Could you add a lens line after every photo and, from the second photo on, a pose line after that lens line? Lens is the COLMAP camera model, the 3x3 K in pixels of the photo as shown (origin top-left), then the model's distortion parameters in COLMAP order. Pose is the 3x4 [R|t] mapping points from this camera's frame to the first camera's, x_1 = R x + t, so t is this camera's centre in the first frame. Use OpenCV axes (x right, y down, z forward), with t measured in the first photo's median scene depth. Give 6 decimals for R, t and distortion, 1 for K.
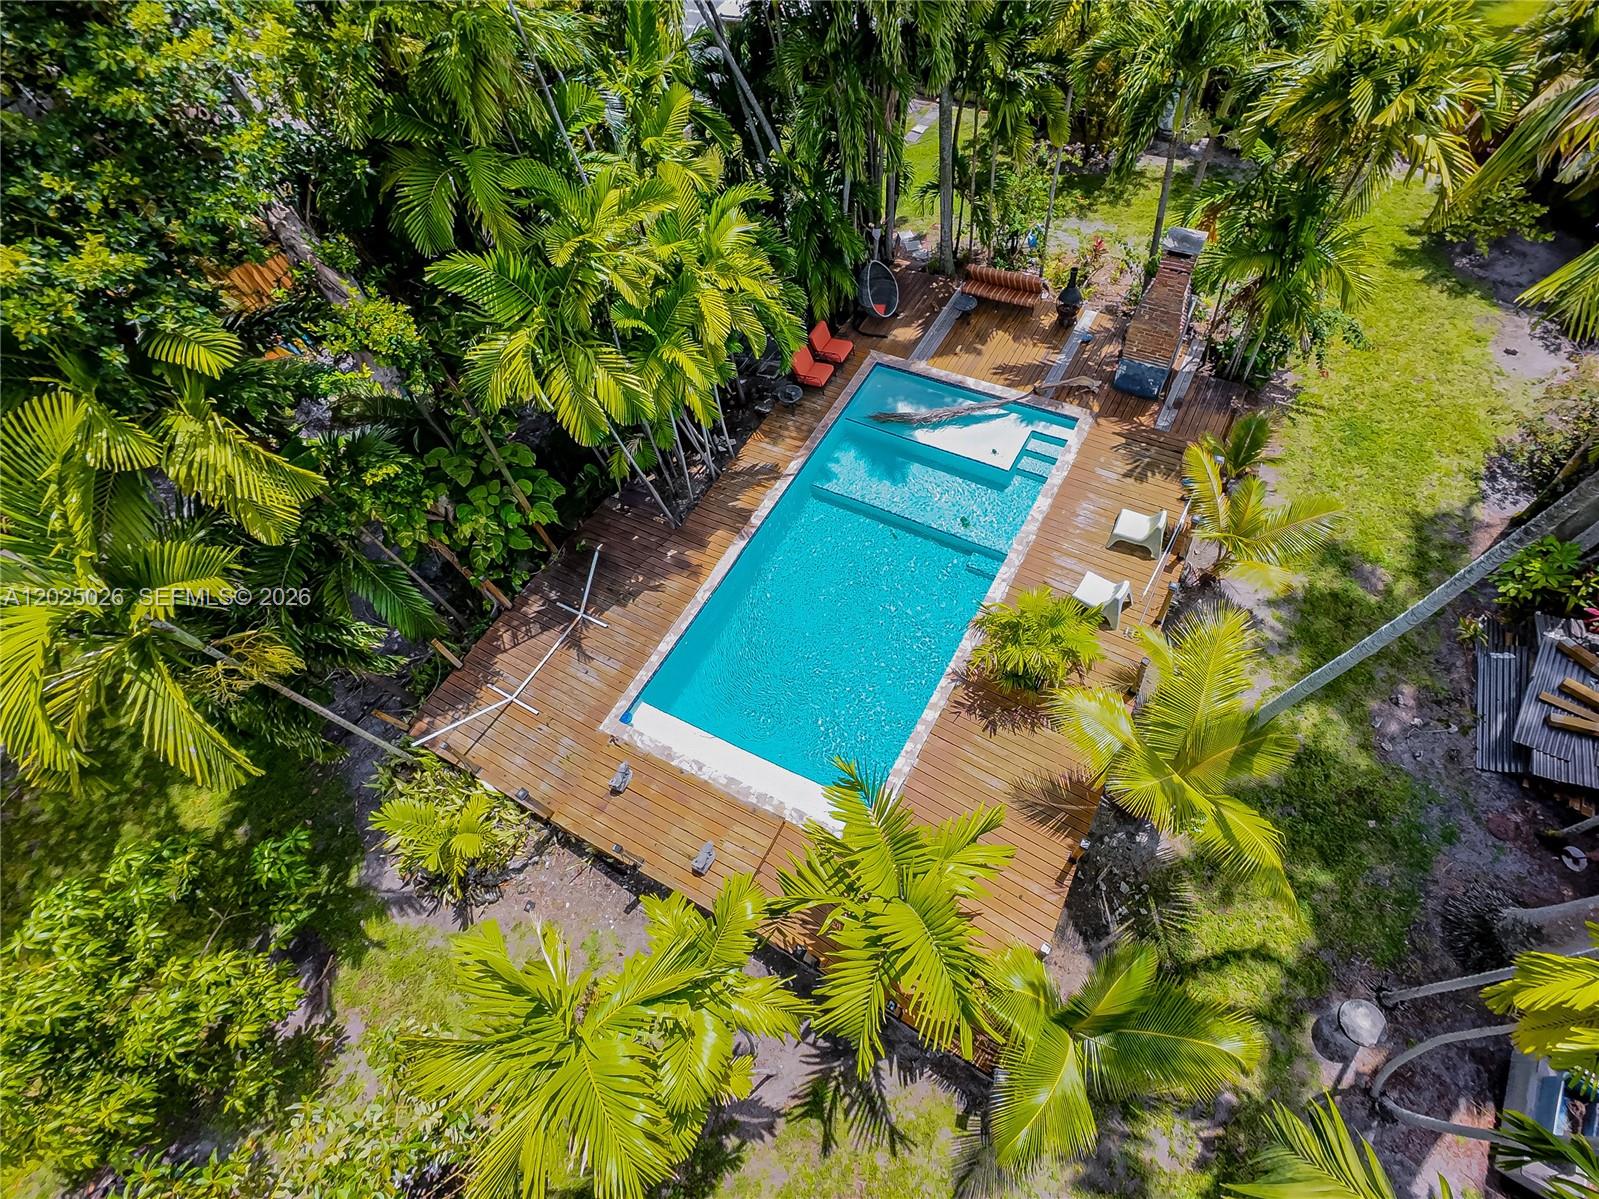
lens RADIAL K [[748.2, 0, 859.2], [0, 748.2, 601.1], [0, 0, 1]] dist [-0.003418, -0.000487]
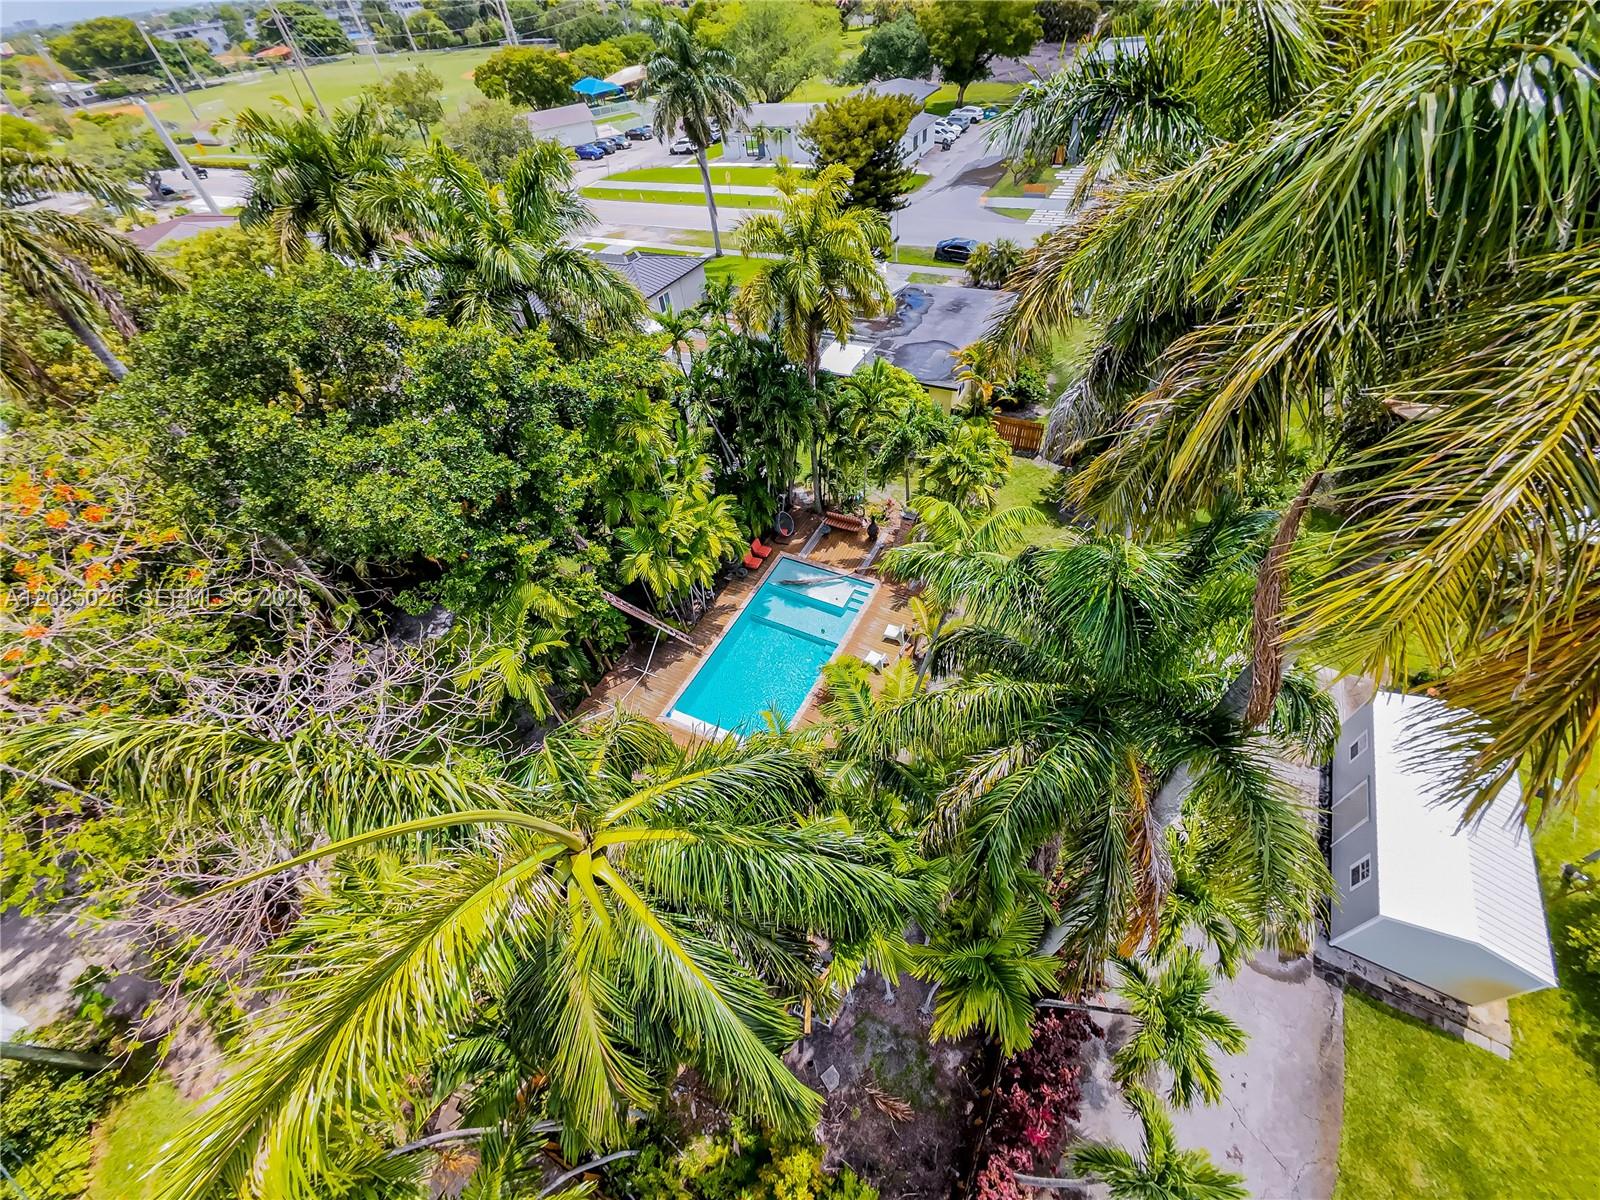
lens RADIAL K [[654.2, 0, 801.1], [0, 654.2, 580.0], [0, 0, 1]] dist [0.019122, -0.002655]
pose [[0.999734, 0.003158, 0.022849, 0.039319], [0.001850, 0.976417, -0.215885, 0.170697], [-0.022991, 0.215870, 0.976151, -0.943836]]
